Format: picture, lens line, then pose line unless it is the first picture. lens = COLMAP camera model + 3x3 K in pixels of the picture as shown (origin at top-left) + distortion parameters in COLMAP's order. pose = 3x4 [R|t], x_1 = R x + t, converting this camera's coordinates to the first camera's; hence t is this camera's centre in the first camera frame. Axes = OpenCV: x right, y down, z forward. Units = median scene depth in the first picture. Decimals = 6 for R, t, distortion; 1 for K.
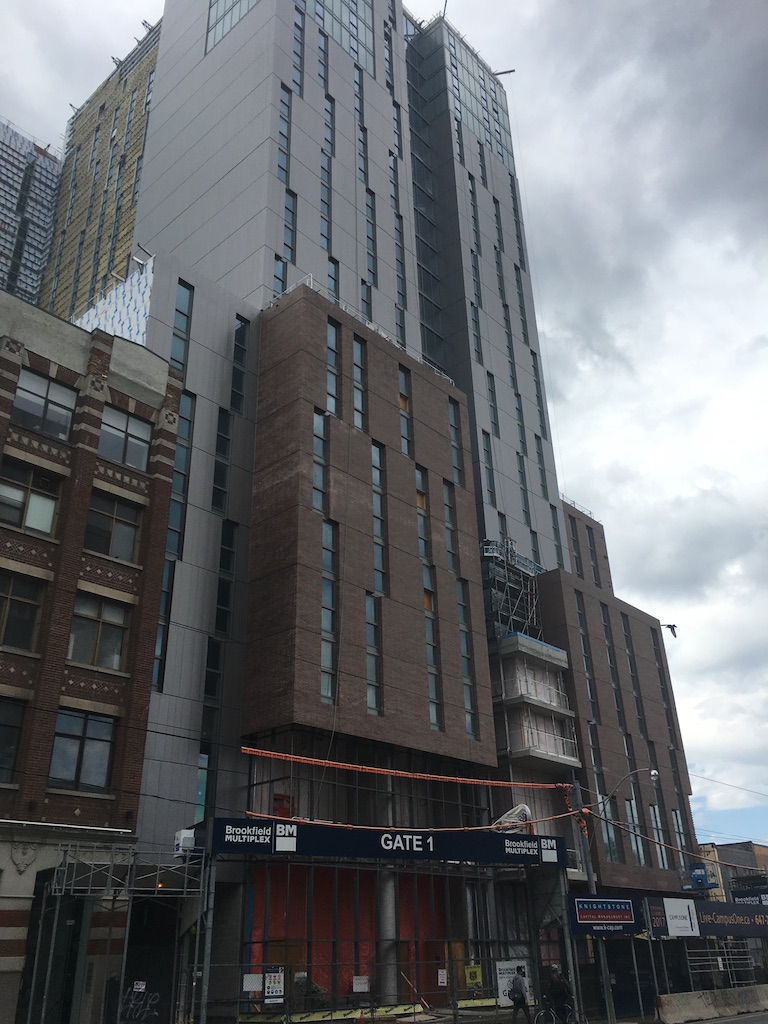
lens RADIAL K [[868.7, 0, 394.0], [0, 868.7, 516.1], [0, 0, 1]] dist [0.060350, -0.081906]
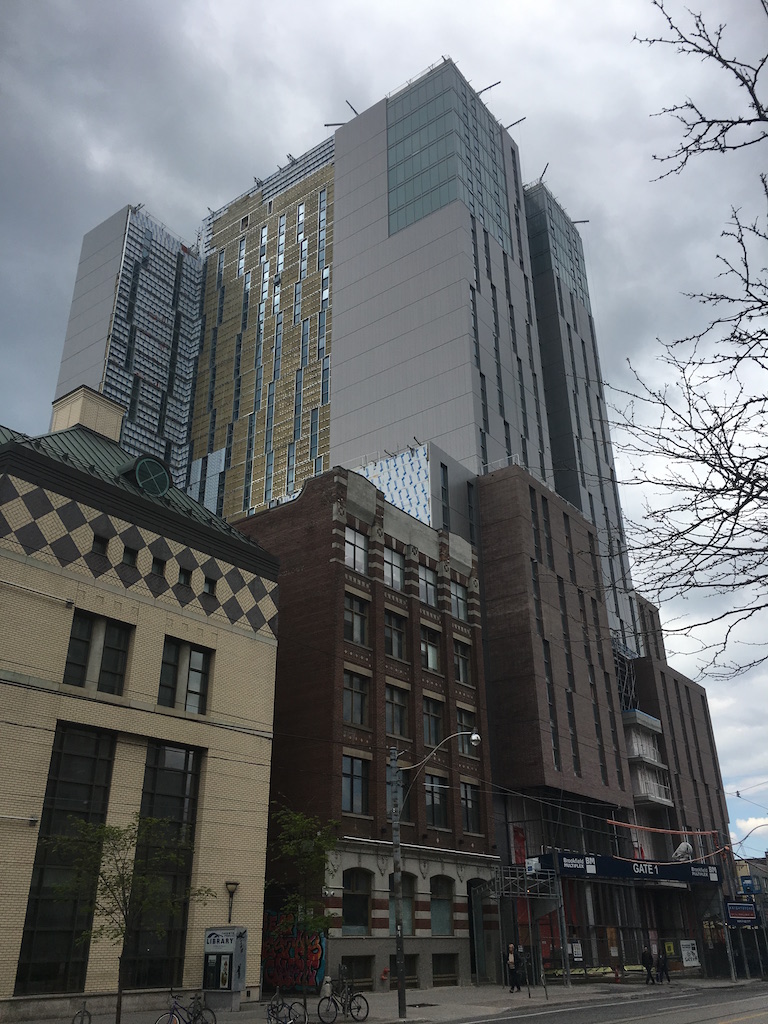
lens RADIAL K [[868.7, 0, 373.2], [0, 868.7, 508.8], [0, 0, 1]] dist [0.060350, -0.081906]
pose [[0.996298, 0.058563, 0.062940, -0.368753], [-0.059286, 0.998194, 0.009676, -0.168933], [-0.062260, -0.013371, 0.997970, -0.357096]]
